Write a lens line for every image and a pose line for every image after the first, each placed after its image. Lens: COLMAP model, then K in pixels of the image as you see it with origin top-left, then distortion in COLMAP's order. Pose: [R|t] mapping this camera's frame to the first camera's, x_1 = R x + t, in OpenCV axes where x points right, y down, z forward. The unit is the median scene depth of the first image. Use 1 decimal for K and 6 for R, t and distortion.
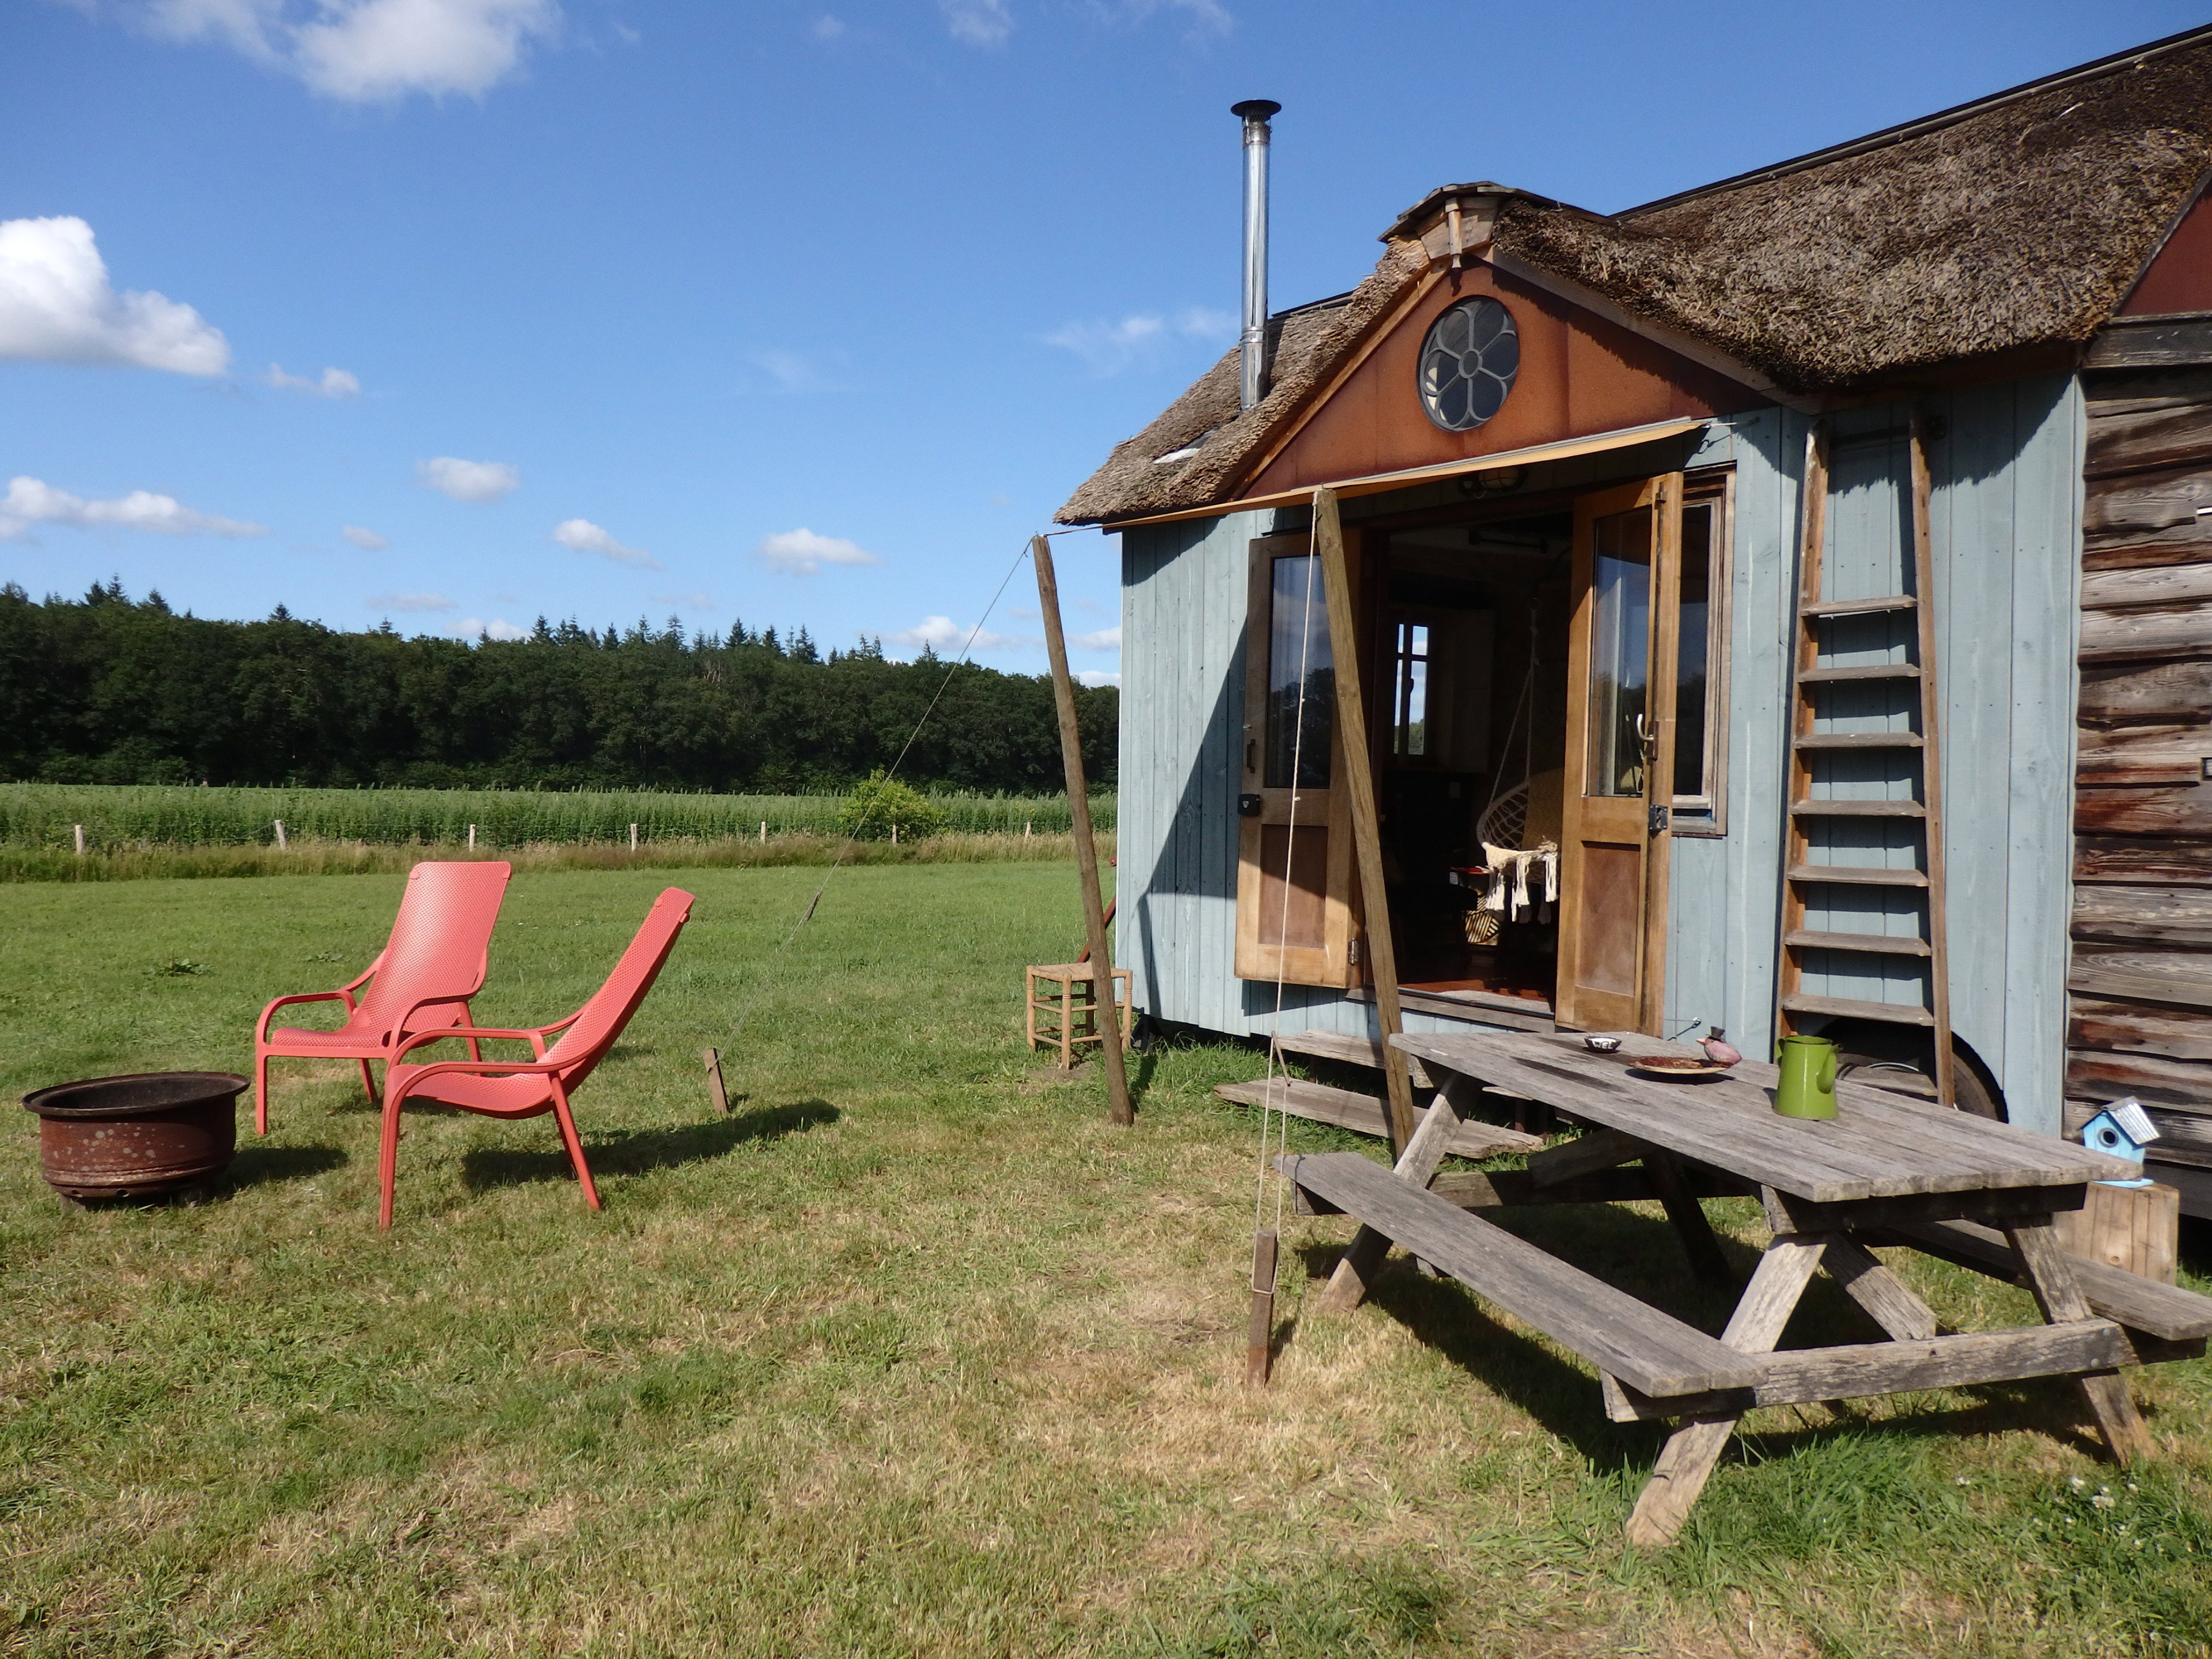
lens RADIAL K [[1752.6, 0, 1108.4], [0, 1752.6, 816.4], [0, 0, 1]] dist [0.009378, -0.001922]
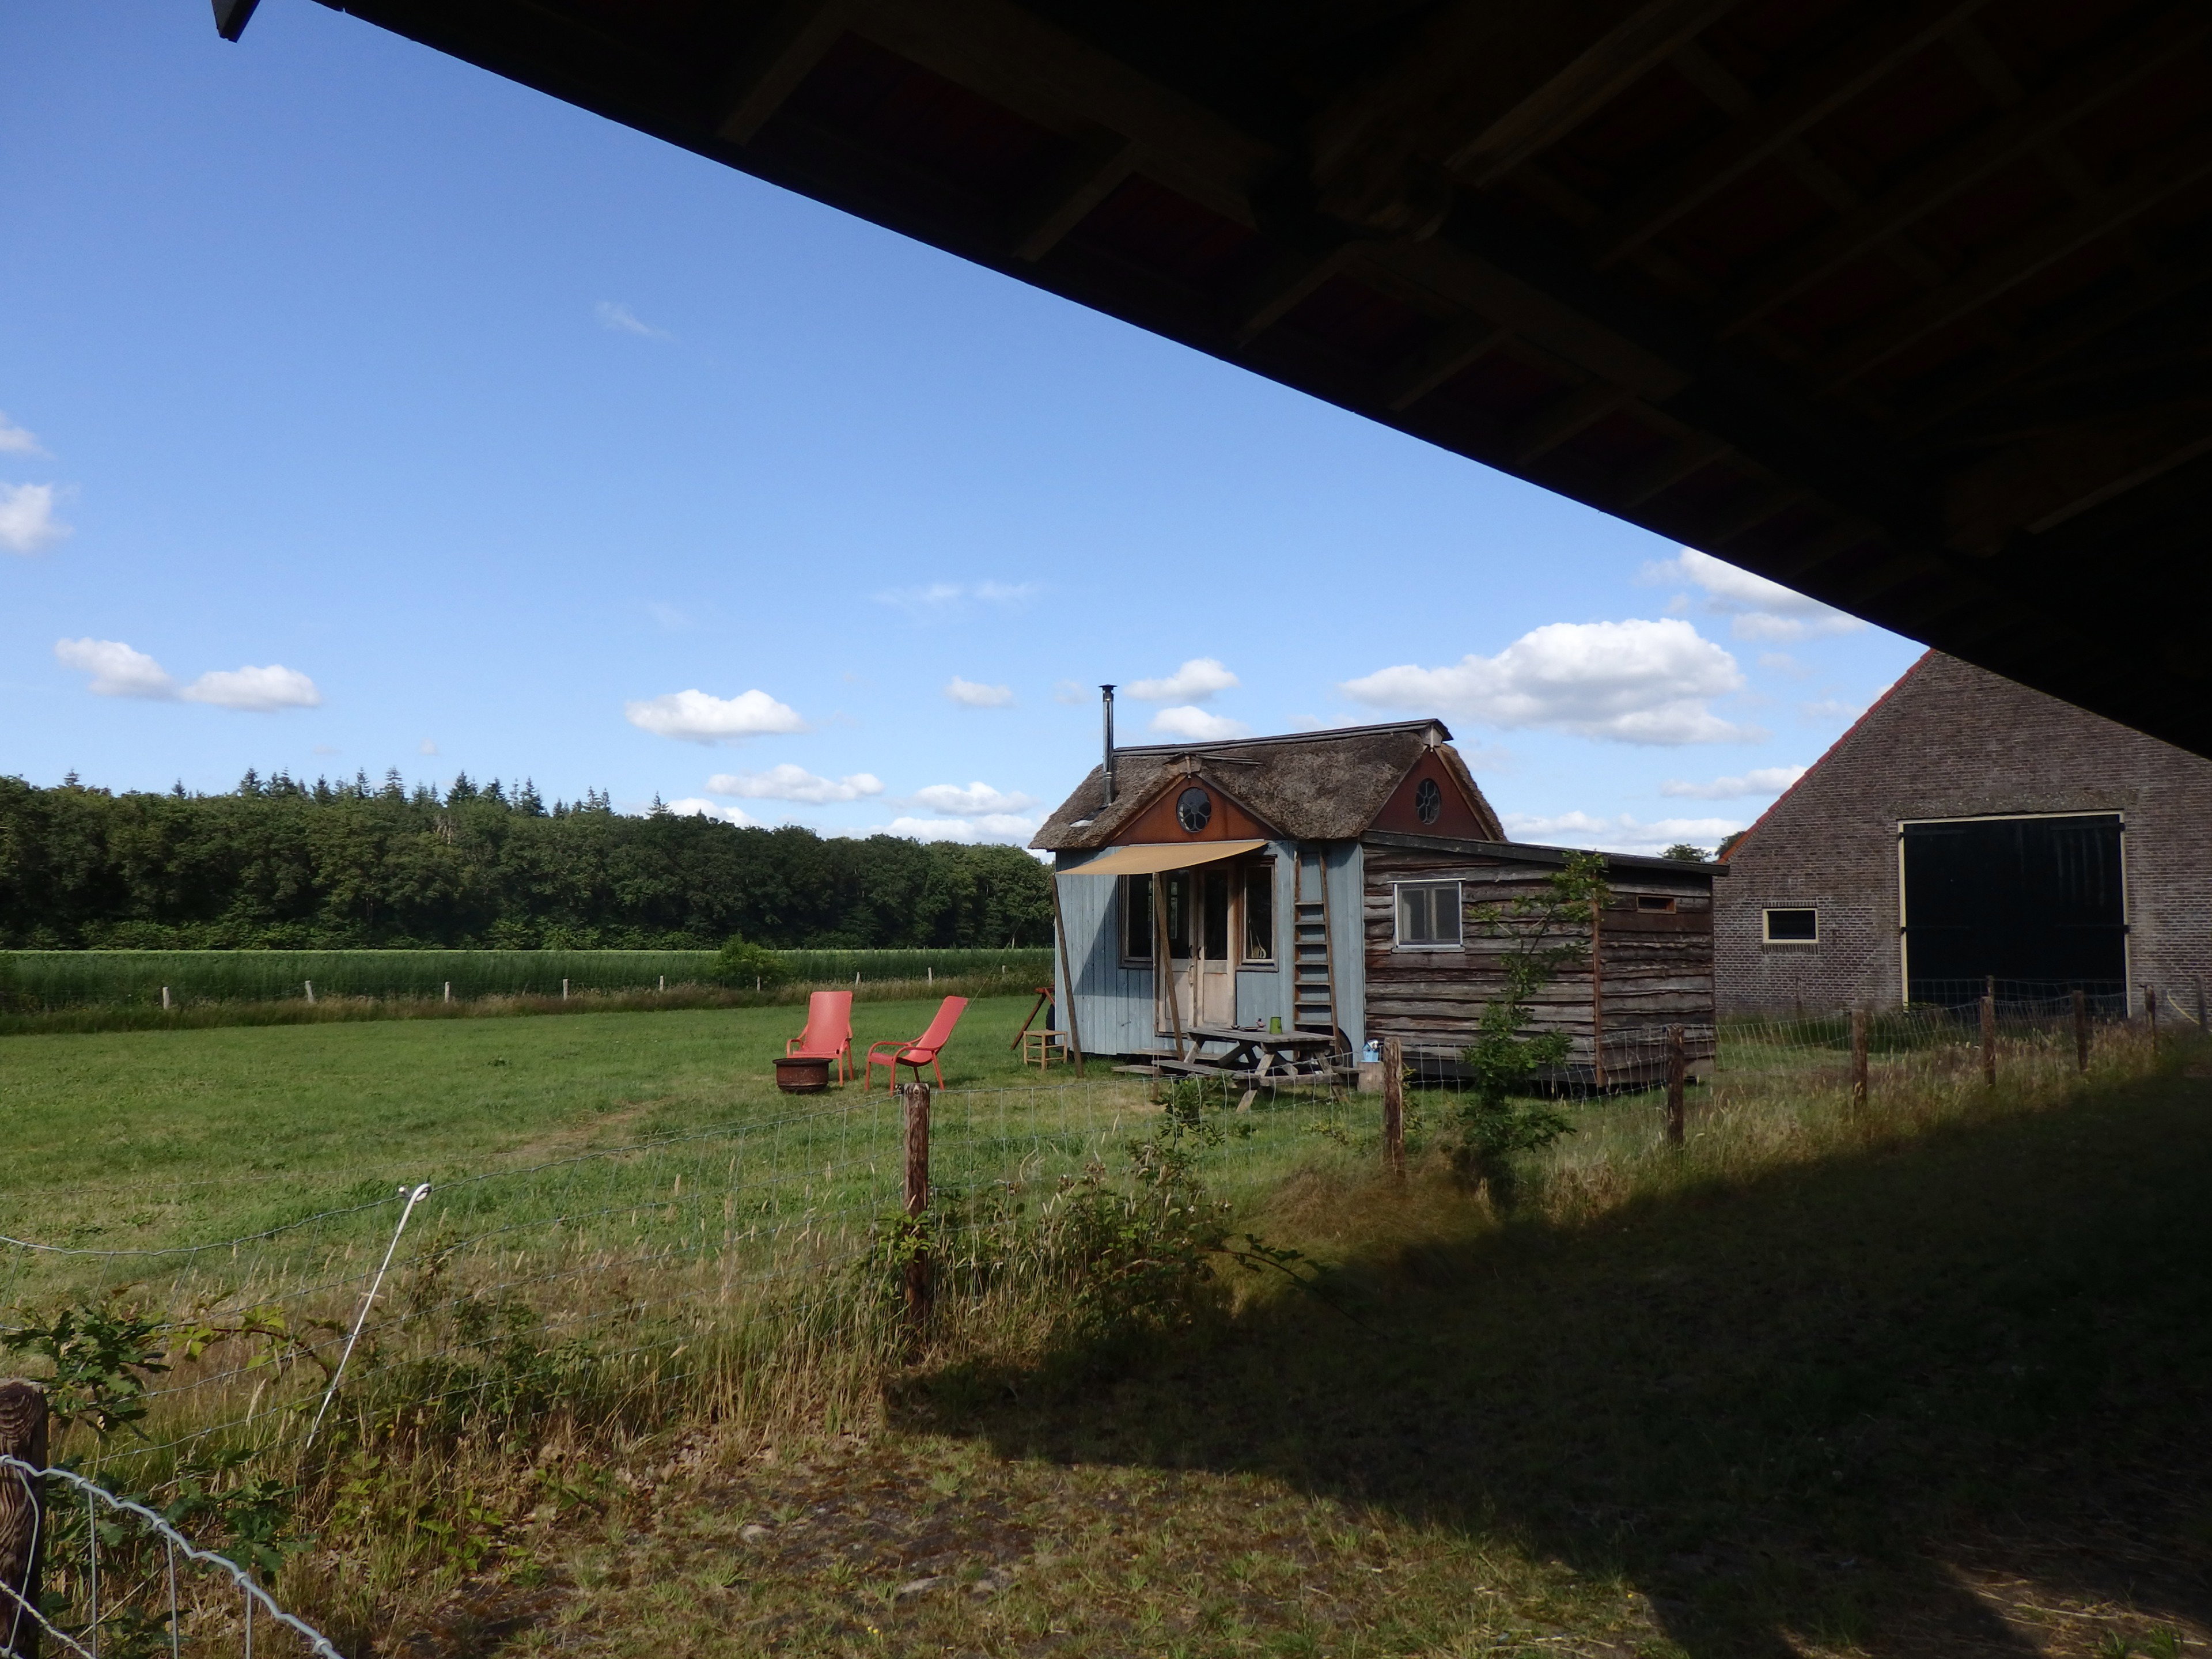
lens RADIAL K [[1756.2, 0, 1106.0], [0, 1756.2, 772.7], [0, 0, 1]] dist [-0.079120, 0.056526]
pose [[0.987711, -0.004975, 0.156211, -0.318886], [0.021709, 0.994172, -0.105601, -0.013259], [-0.154775, 0.107694, 0.982062, -1.491204]]
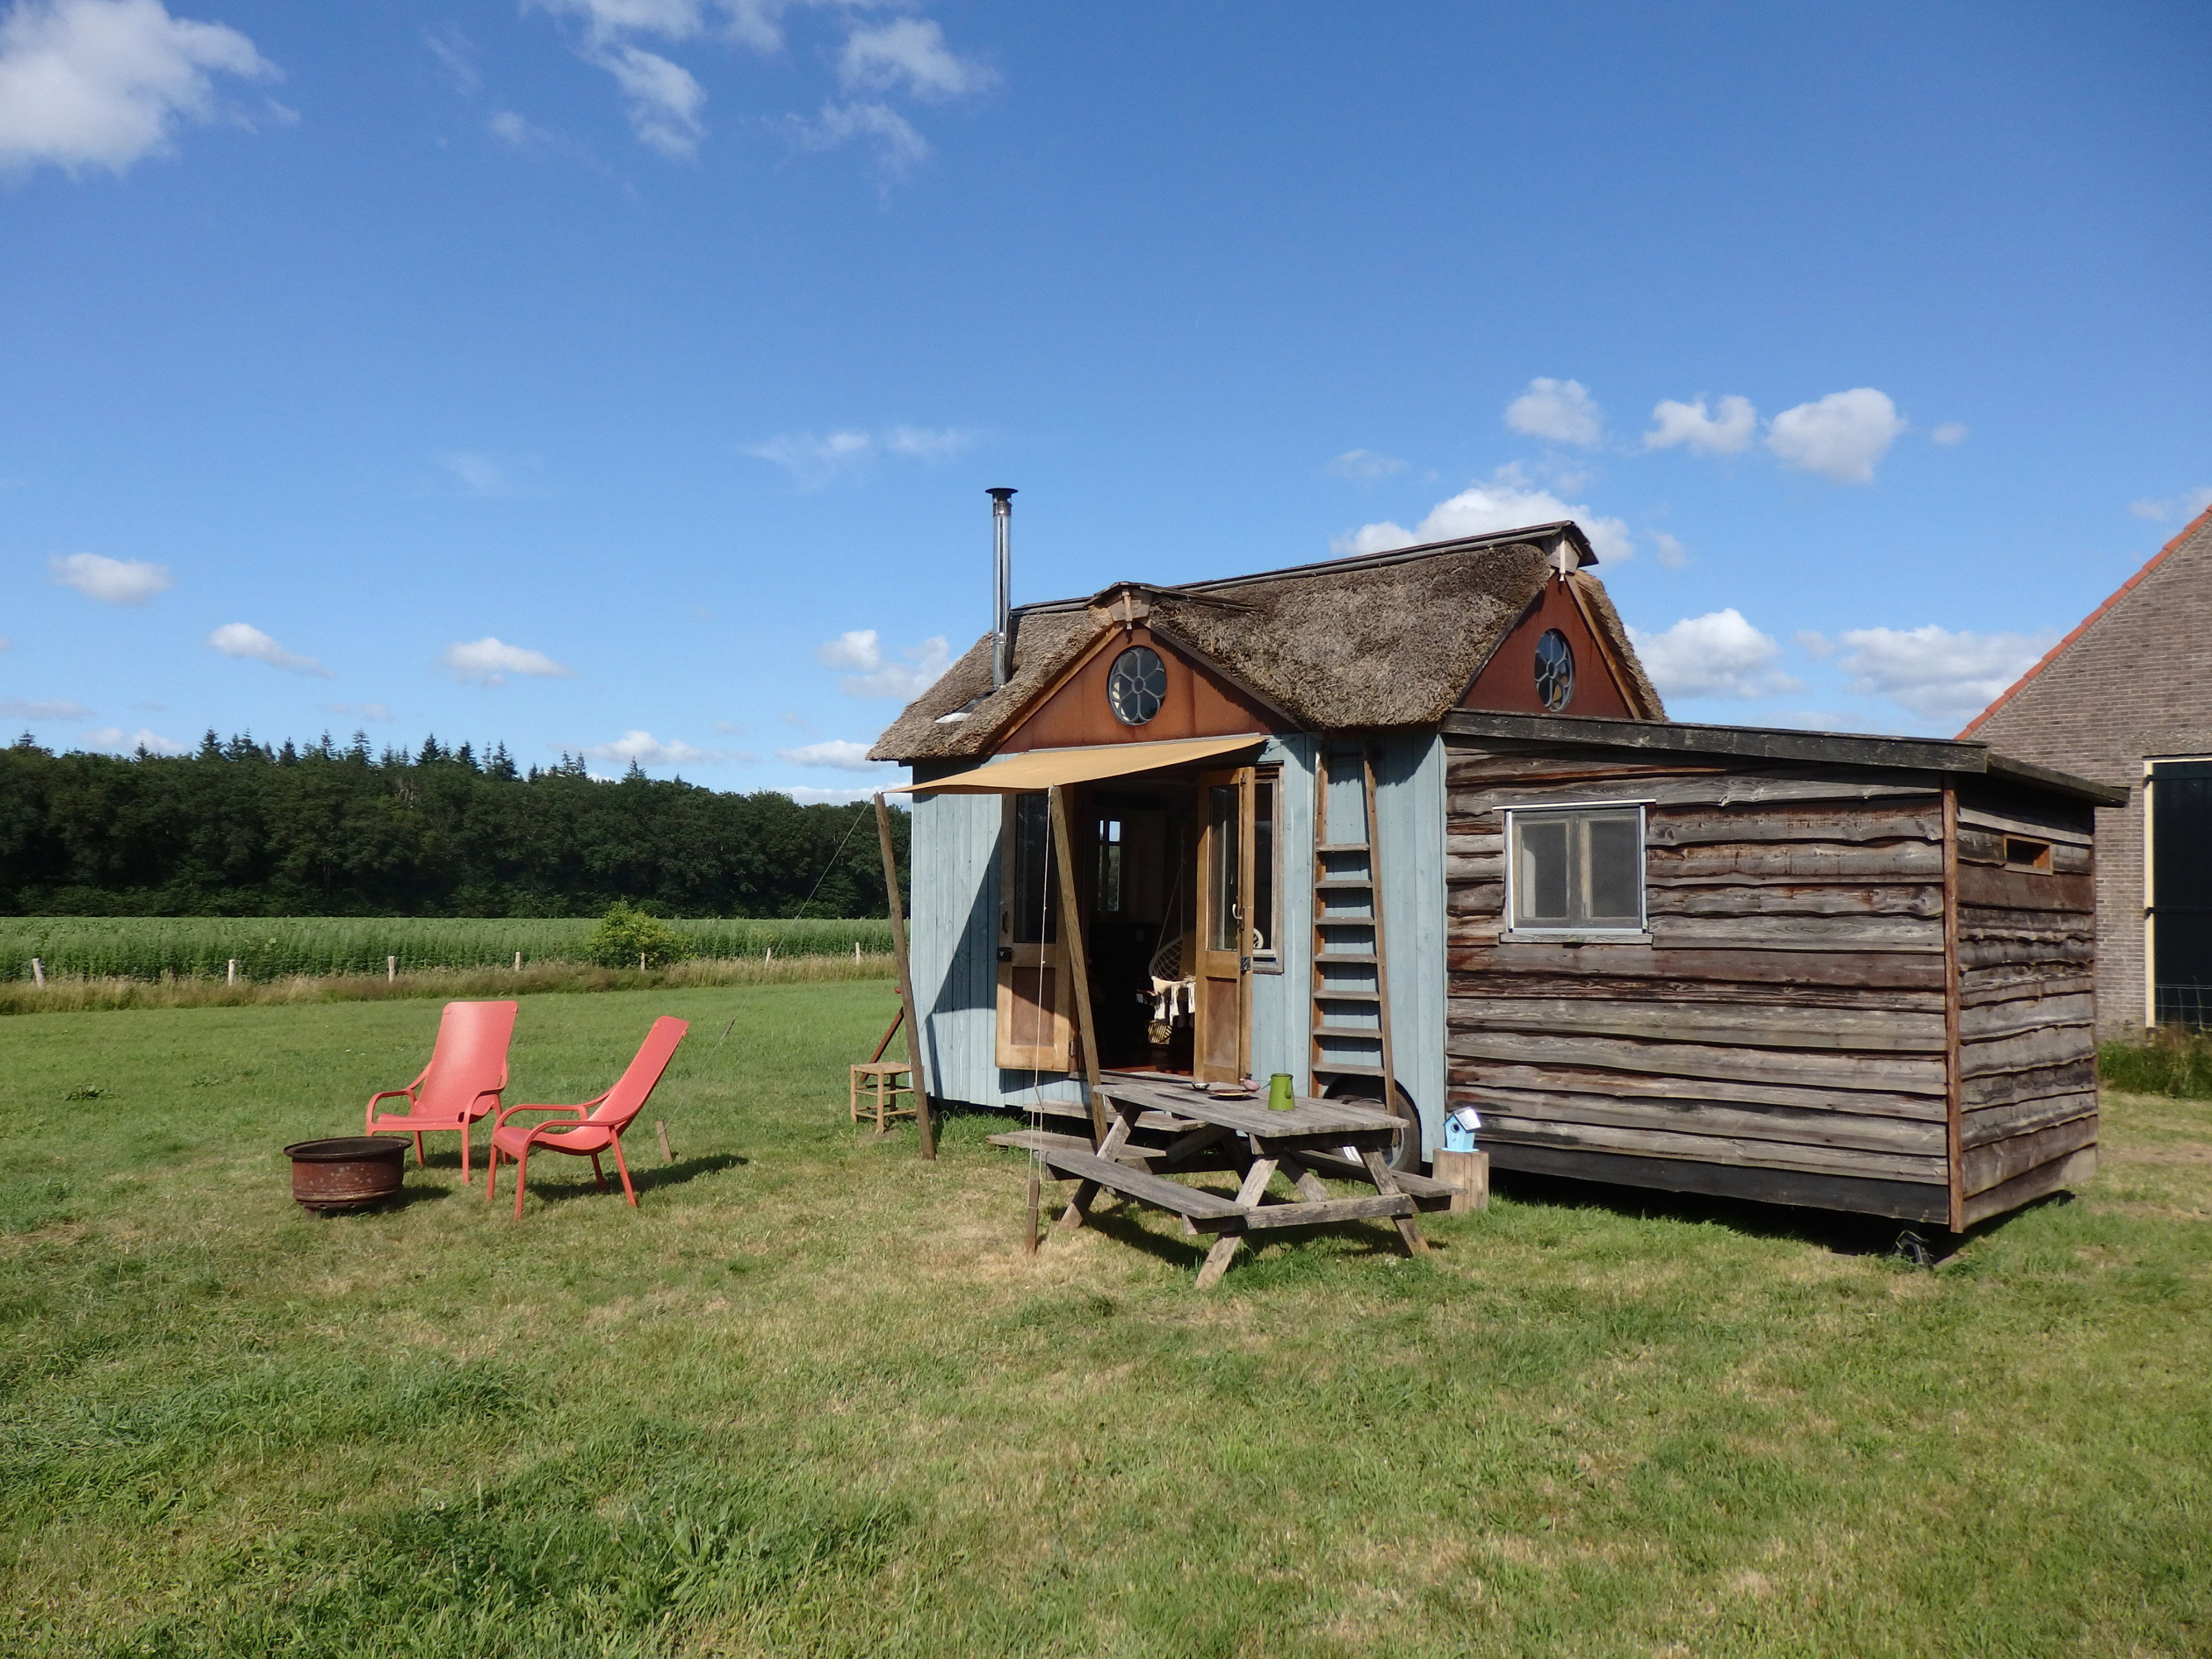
lens RADIAL K [[1752.6, 0, 1108.4], [0, 1752.6, 816.4], [0, 0, 1]] dist [0.009378, -0.001922]
pose [[0.986619, -0.003029, 0.163014, -0.073736], [0.013708, 0.997828, -0.064427, -0.024423], [-0.162465, 0.065799, 0.984518, -0.496588]]
